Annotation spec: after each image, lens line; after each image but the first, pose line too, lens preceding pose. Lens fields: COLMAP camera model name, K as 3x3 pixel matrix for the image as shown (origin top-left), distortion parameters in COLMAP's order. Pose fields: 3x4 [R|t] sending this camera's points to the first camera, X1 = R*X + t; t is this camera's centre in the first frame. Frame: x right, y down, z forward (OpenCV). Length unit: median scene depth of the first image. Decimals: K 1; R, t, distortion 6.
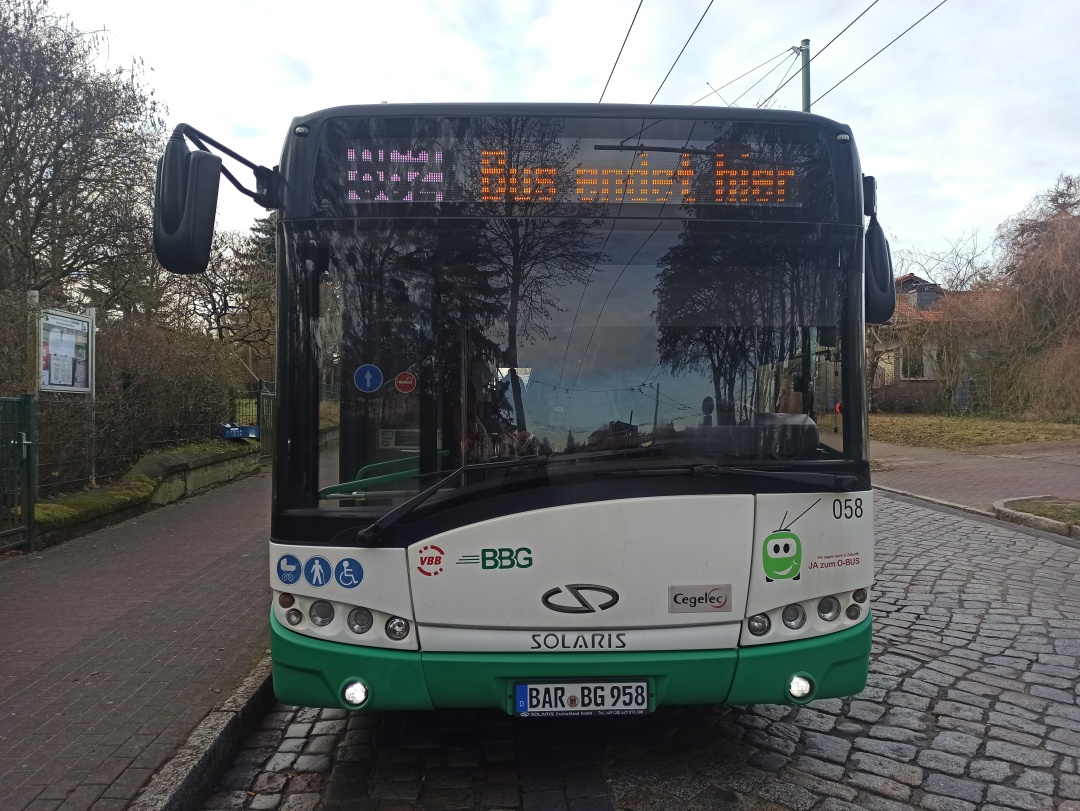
lens RADIAL K [[778.6, 0, 546.7], [0, 778.6, 403.8], [0, 0, 1]] dist [0.072310, -0.042231]
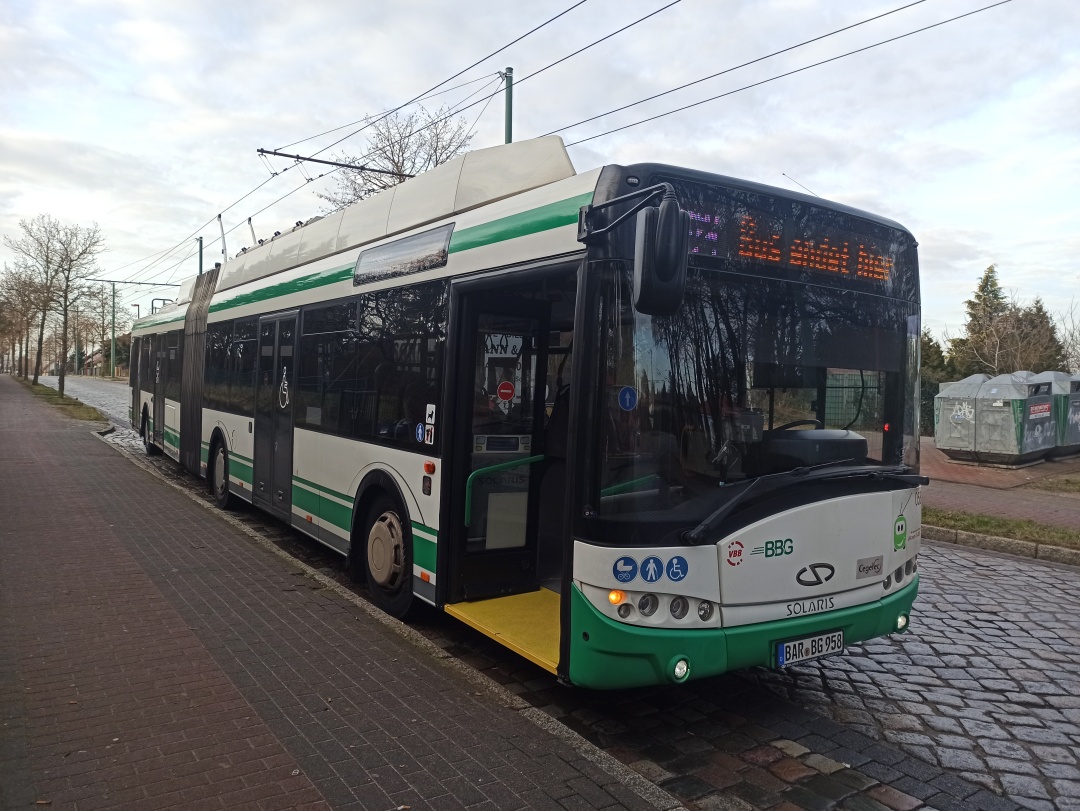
lens RADIAL K [[778.6, 0, 546.7], [0, 778.6, 403.8], [0, 0, 1]] dist [0.072310, -0.042231]
pose [[0.855462, 0.025060, 0.517259, -1.031002], [-0.037341, 0.999213, 0.013346, -0.040225], [-0.516518, -0.030732, 0.855725, 0.100803]]
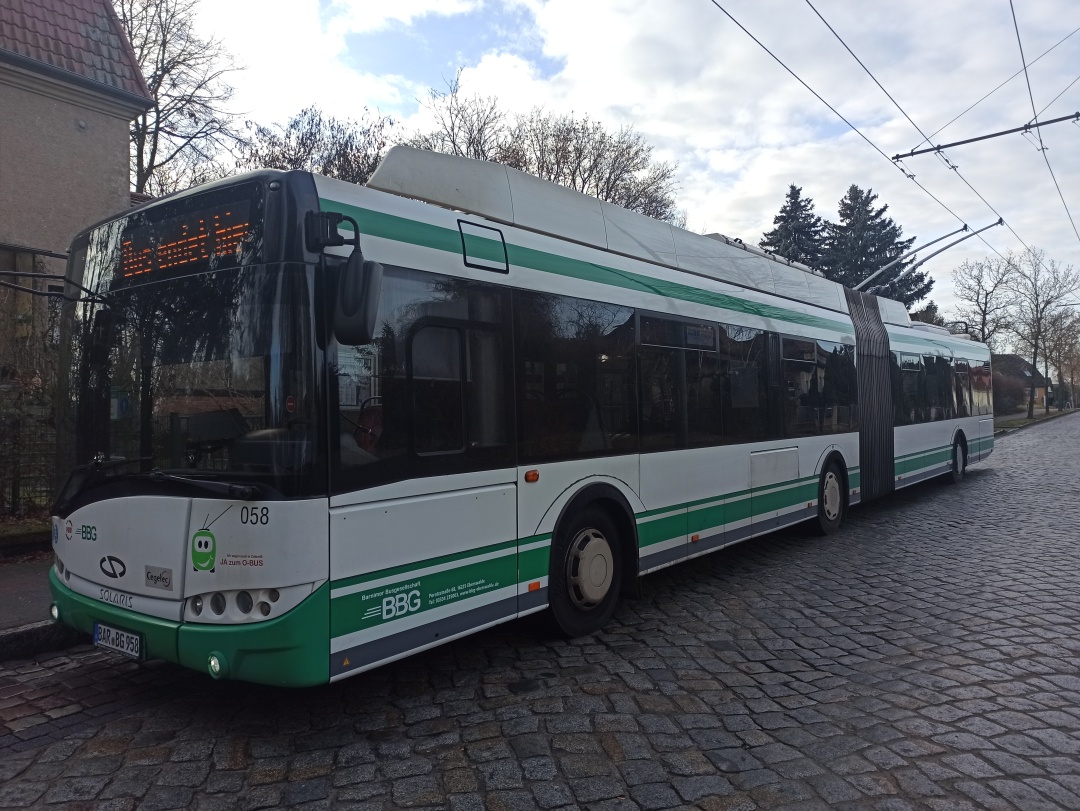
lens RADIAL K [[778.6, 0, 546.7], [0, 778.6, 403.8], [0, 0, 1]] dist [0.072310, -0.042231]
pose [[0.759904, -0.018754, -0.649765, 1.505171], [0.013983, 0.999824, -0.012505, -0.007779], [0.649885, 0.000417, 0.760033, 0.432536]]
